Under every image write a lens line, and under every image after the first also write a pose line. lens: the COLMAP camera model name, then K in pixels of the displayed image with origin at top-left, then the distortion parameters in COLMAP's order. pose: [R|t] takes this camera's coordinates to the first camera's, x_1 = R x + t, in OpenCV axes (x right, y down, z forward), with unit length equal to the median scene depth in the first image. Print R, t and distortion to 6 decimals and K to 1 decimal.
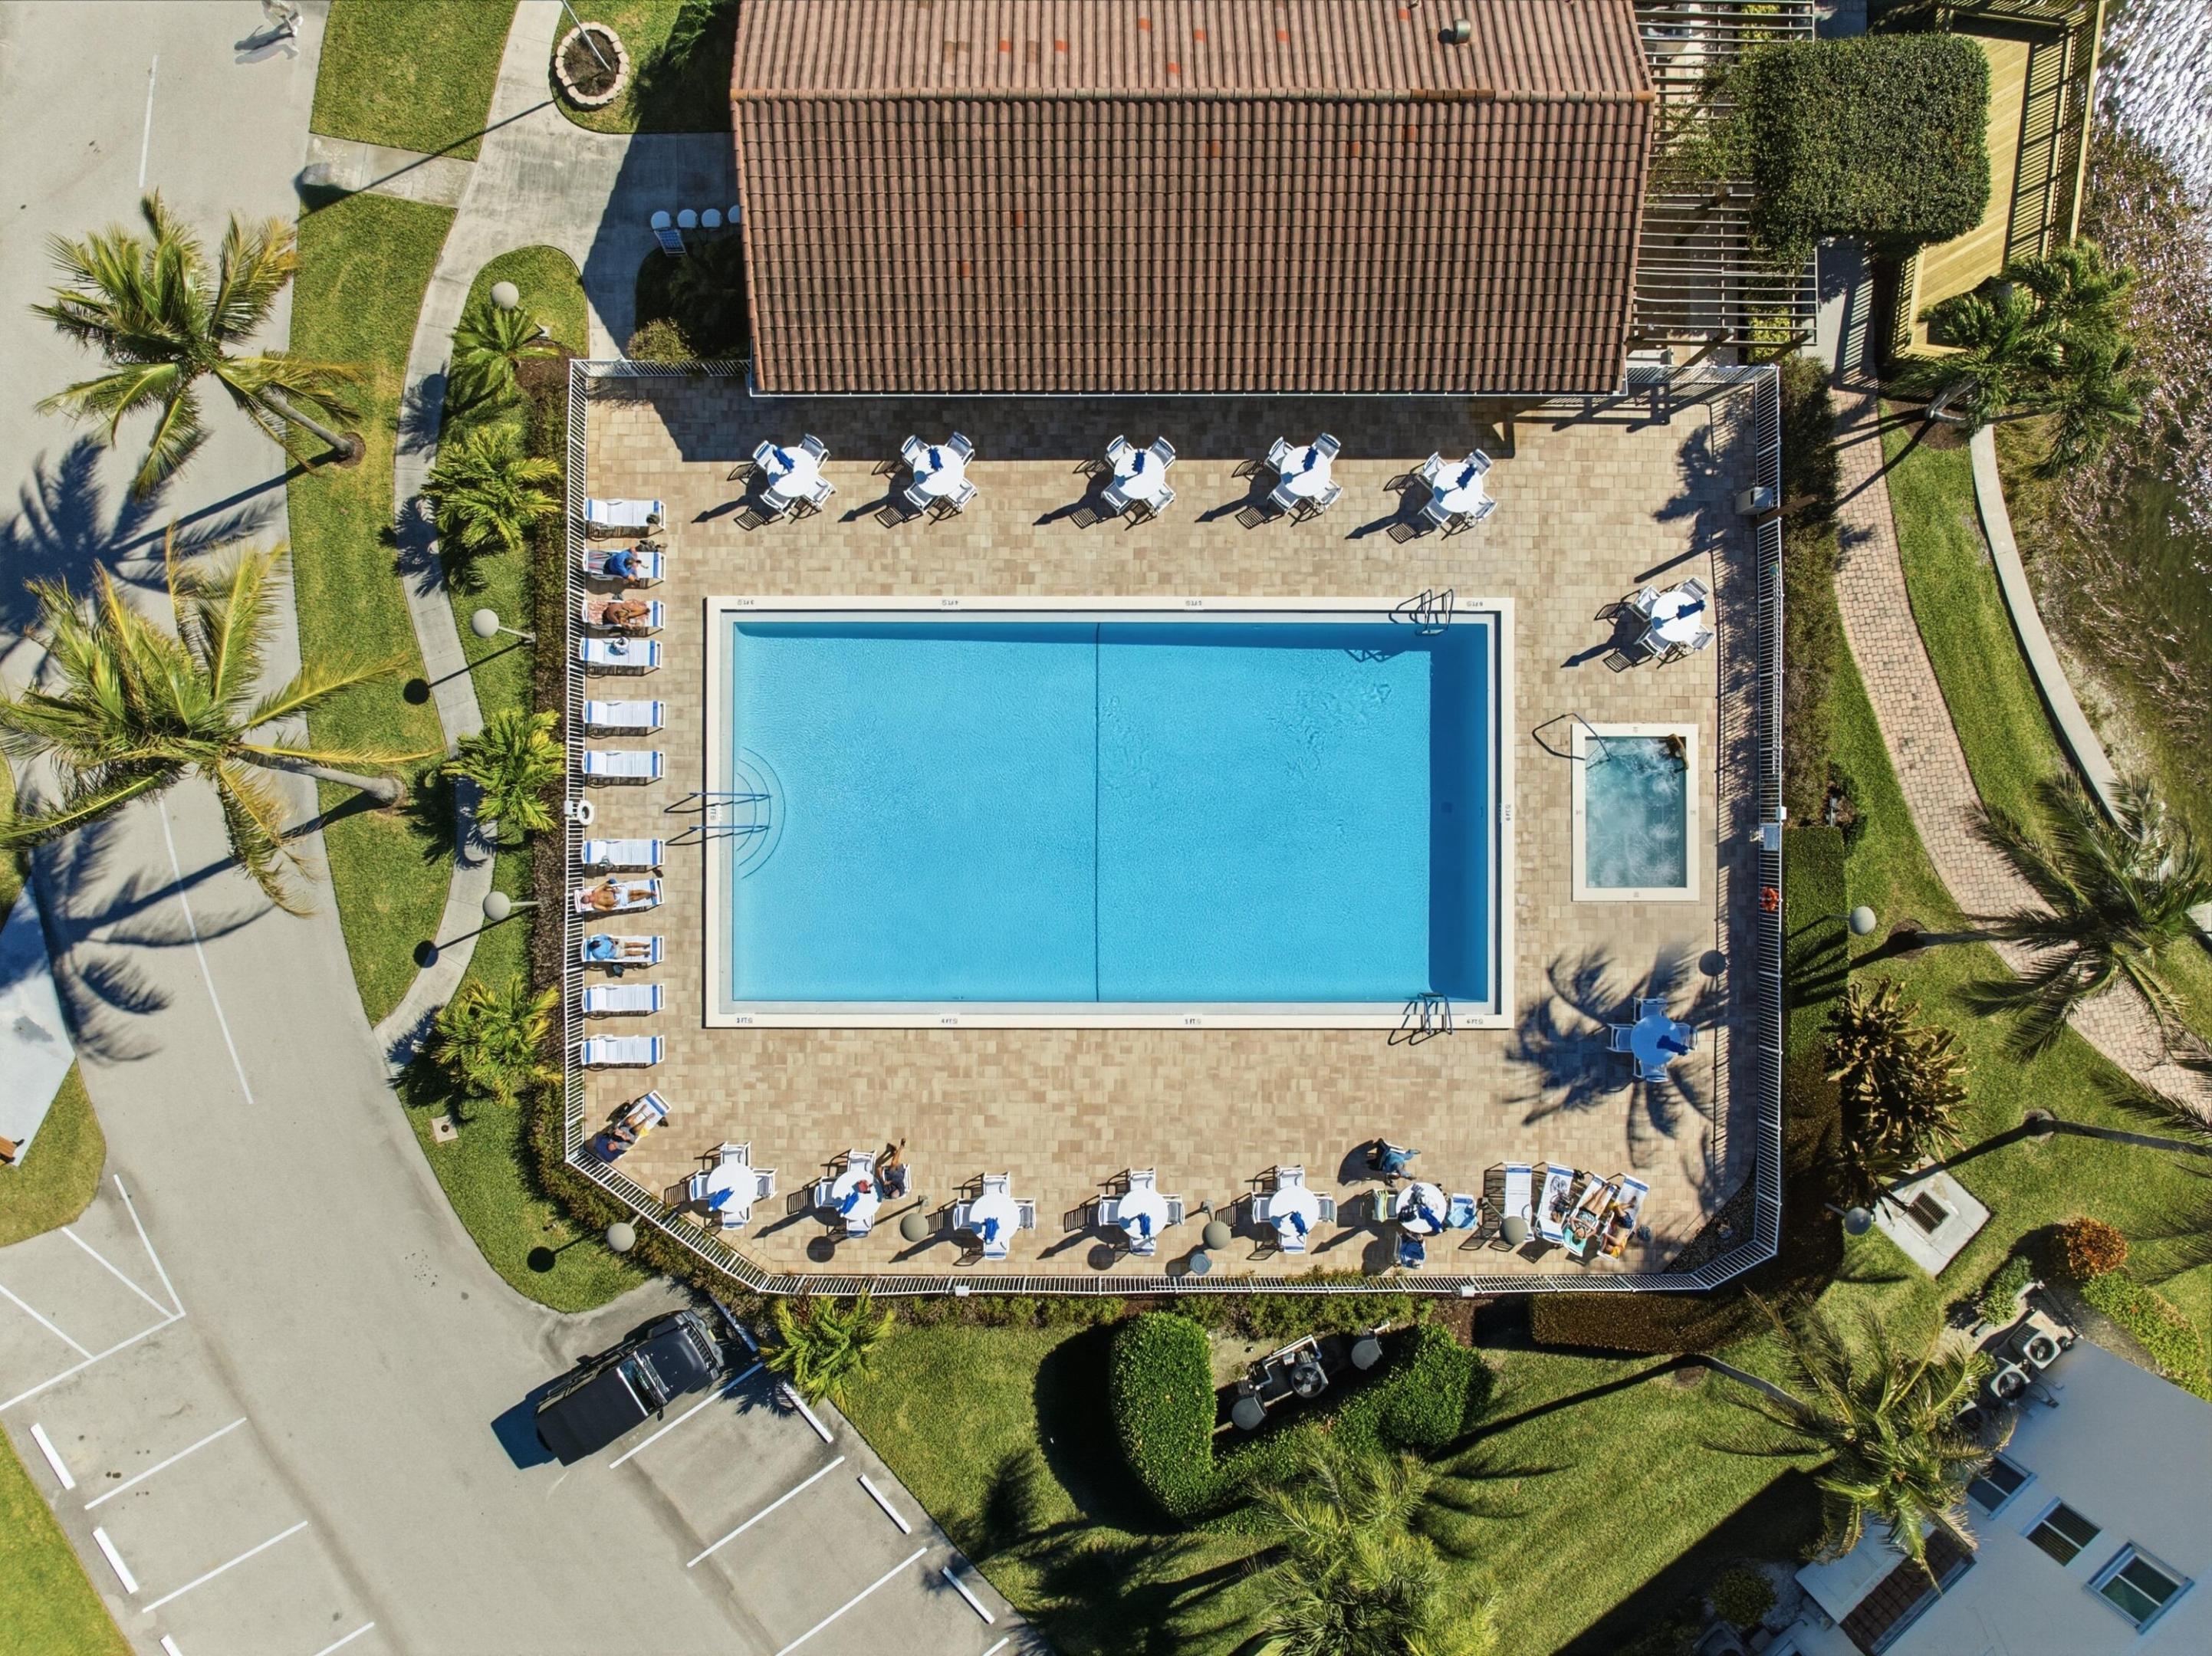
lens RADIAL K [[1561.1, 0, 1106.0], [0, 1561.1, 828.0], [0, 0, 1]] dist [-0.027899, 0.000922]
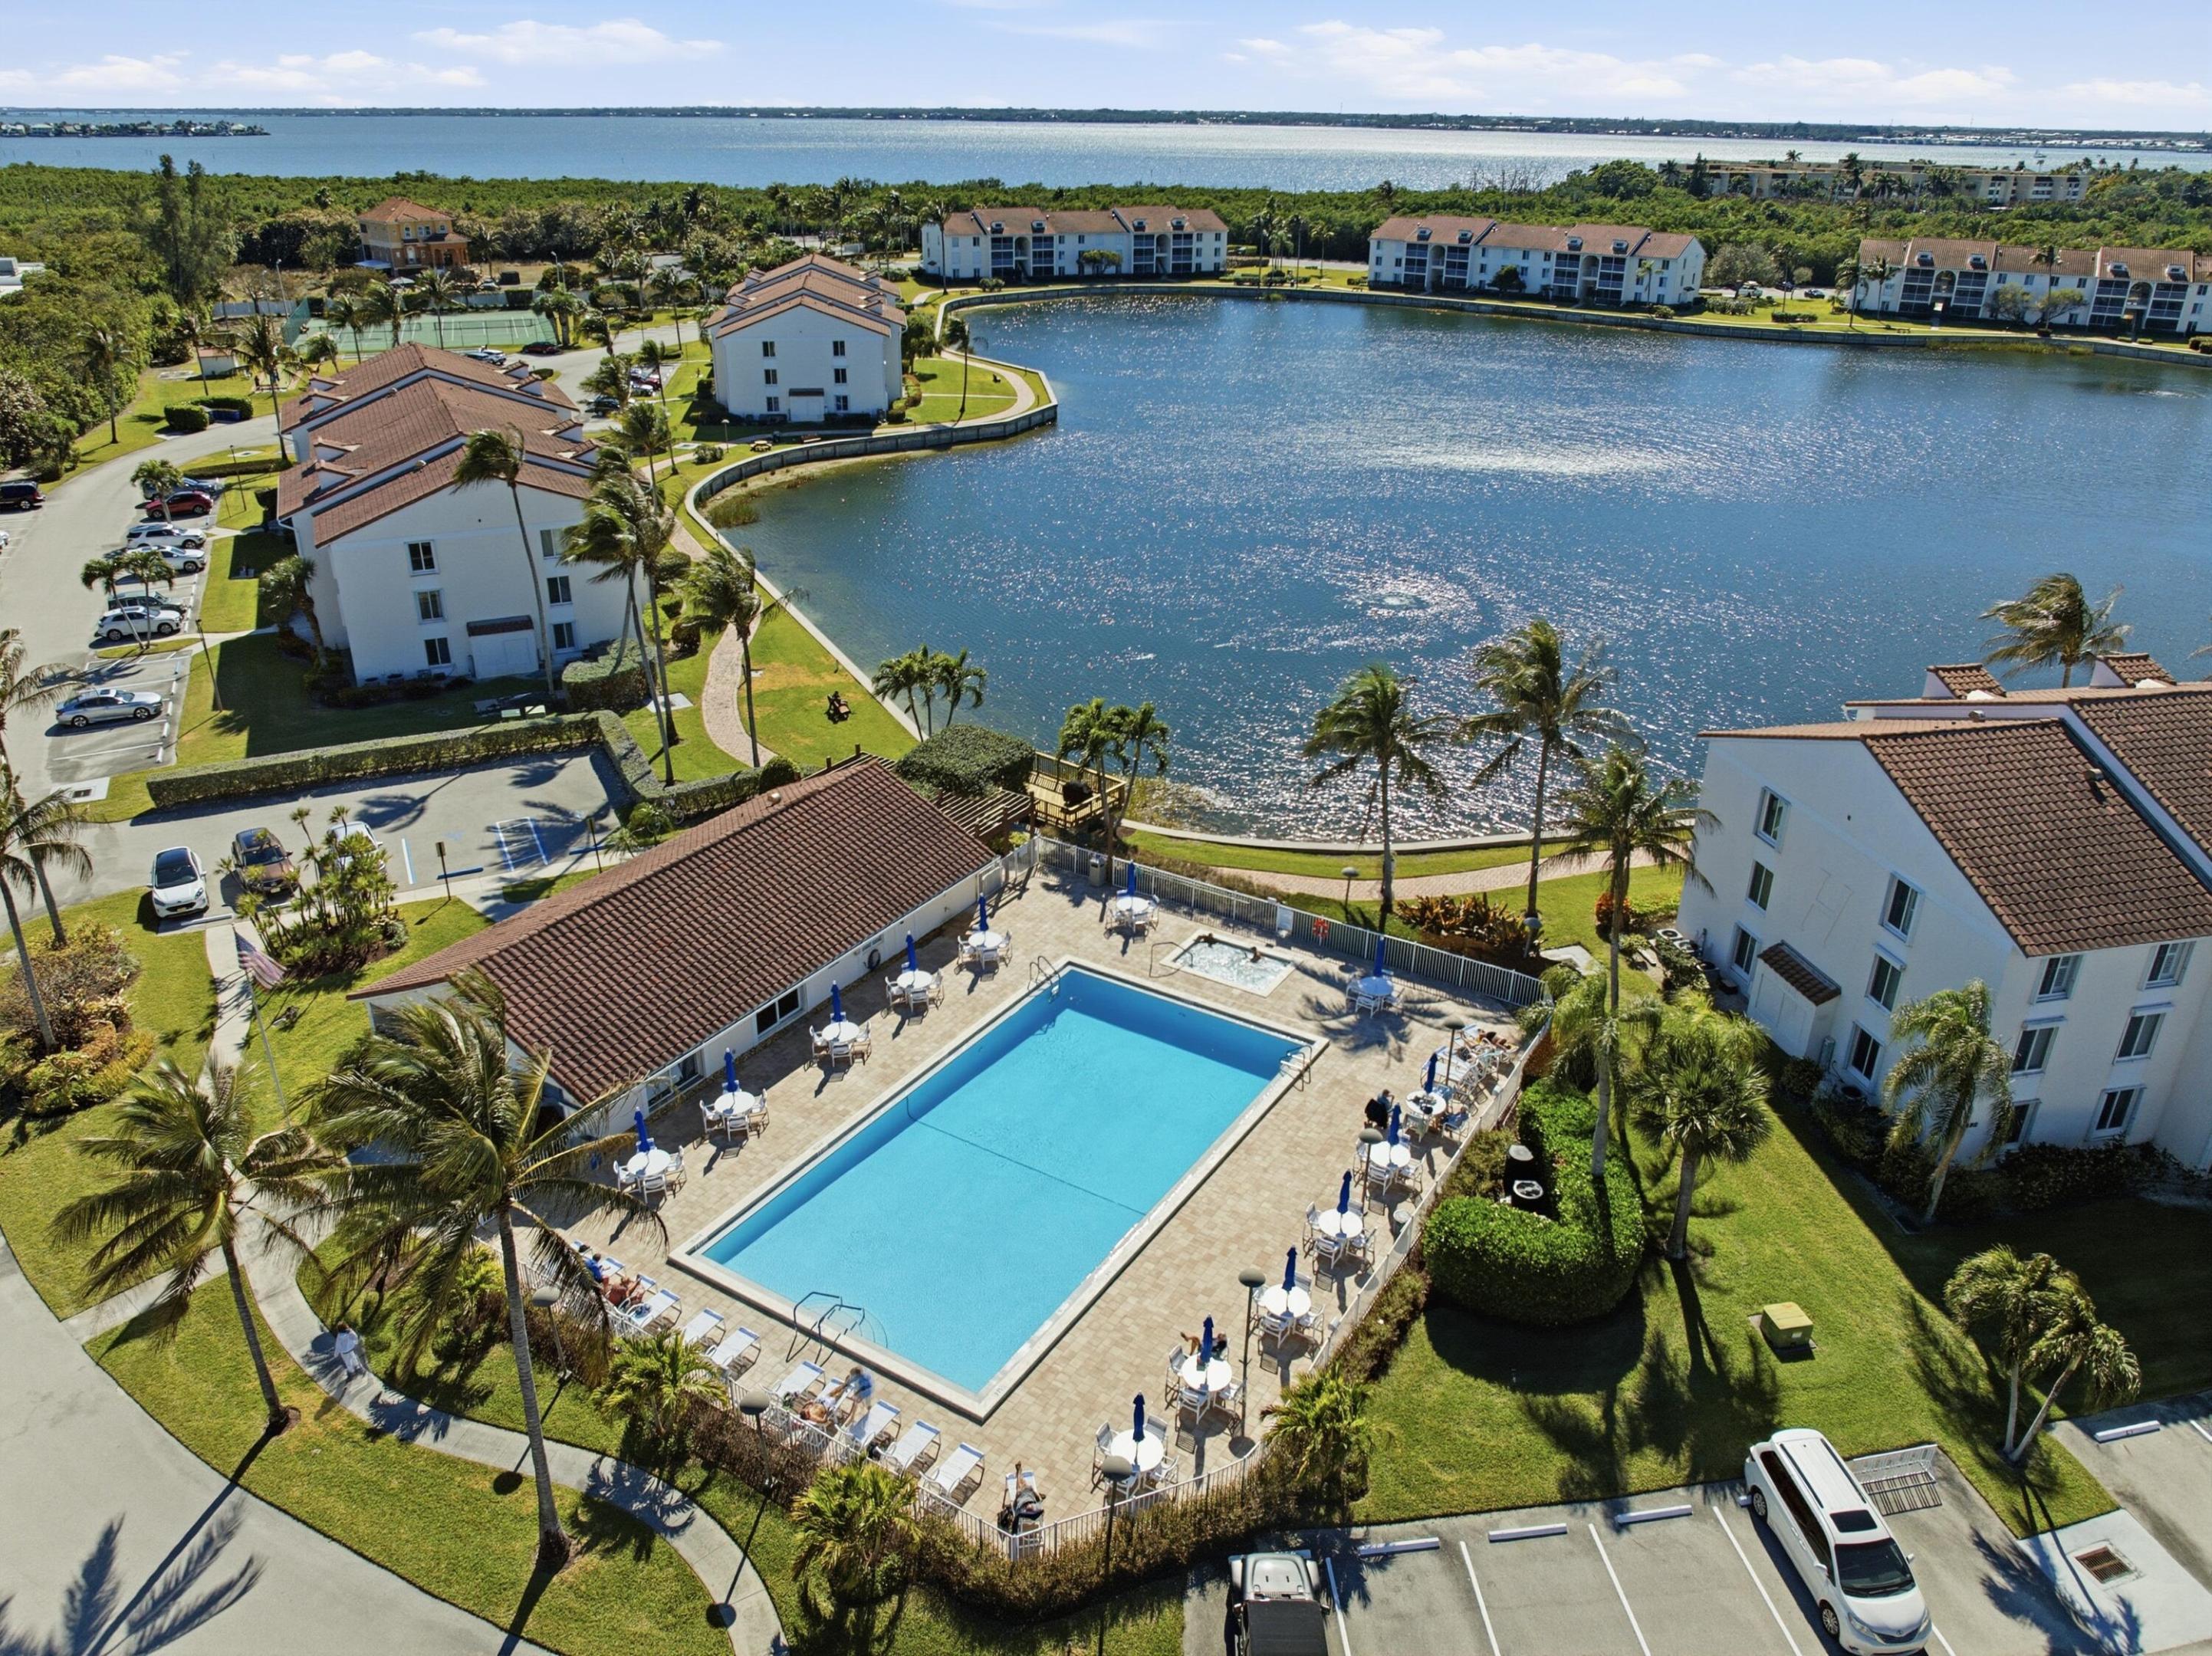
lens RADIAL K [[1561.1, 0, 1106.0], [0, 1561.1, 828.0], [0, 0, 1]] dist [-0.027899, 0.000922]
pose [[0.527980, -0.358811, 0.769735, -0.825893], [0.849194, 0.234095, -0.473360, 0.562599], [-0.010344, 0.903578, 0.428298, 0.245989]]
